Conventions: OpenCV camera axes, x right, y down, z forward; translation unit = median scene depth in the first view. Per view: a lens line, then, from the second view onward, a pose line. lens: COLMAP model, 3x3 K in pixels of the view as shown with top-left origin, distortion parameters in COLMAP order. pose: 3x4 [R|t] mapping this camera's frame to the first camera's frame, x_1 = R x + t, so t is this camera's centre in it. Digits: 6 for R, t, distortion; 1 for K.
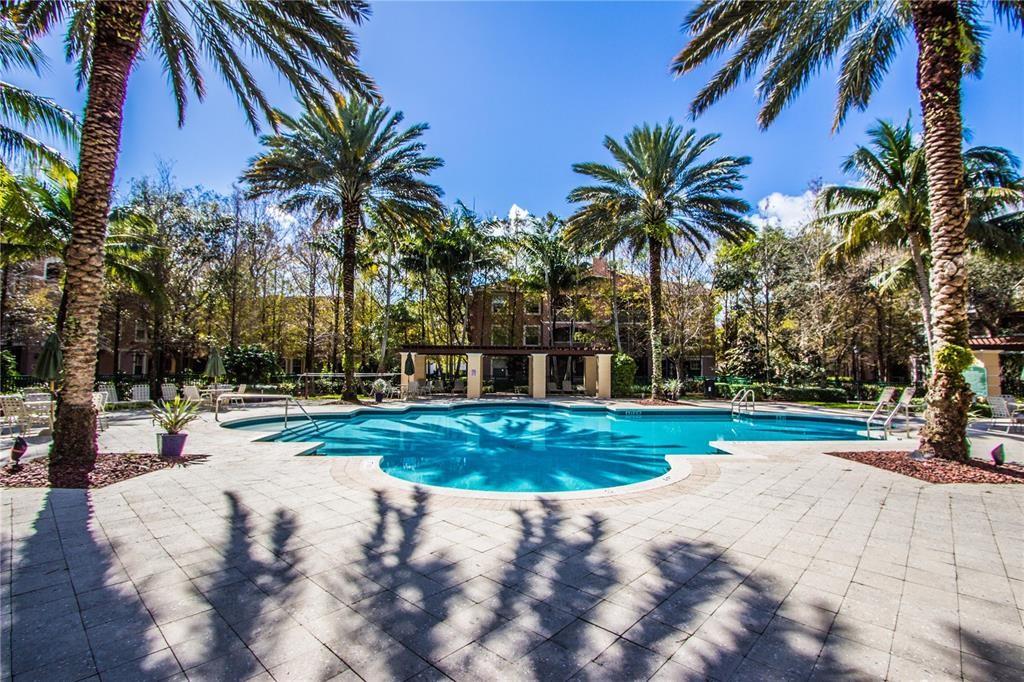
lens RADIAL K [[466.8, 0, 512.1], [0, 466.8, 340.4], [0, 0, 1]] dist [-0.000079, 0.000001]
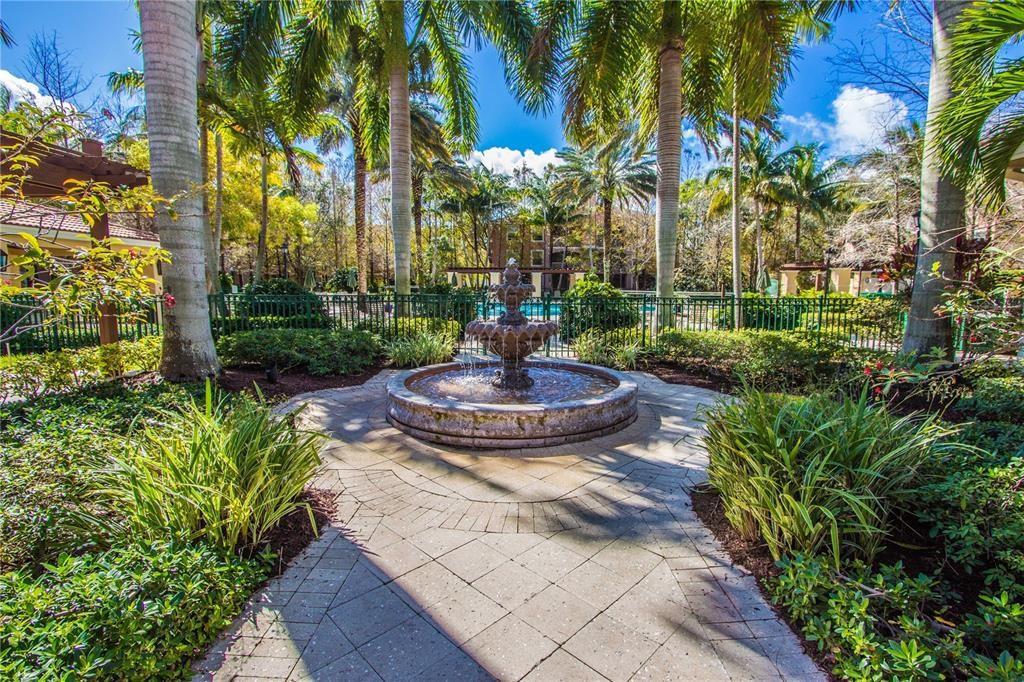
lens RADIAL K [[466.8, 0, 513.0], [0, 466.8, 339.7], [0, 0, 1]] dist [-0.000079, 0.000001]
pose [[0.999254, -0.001114, -0.038591, 0.030404], [0.007899, 0.984337, 0.176119, -0.018919], [0.037790, -0.176292, 0.983612, -0.421378]]
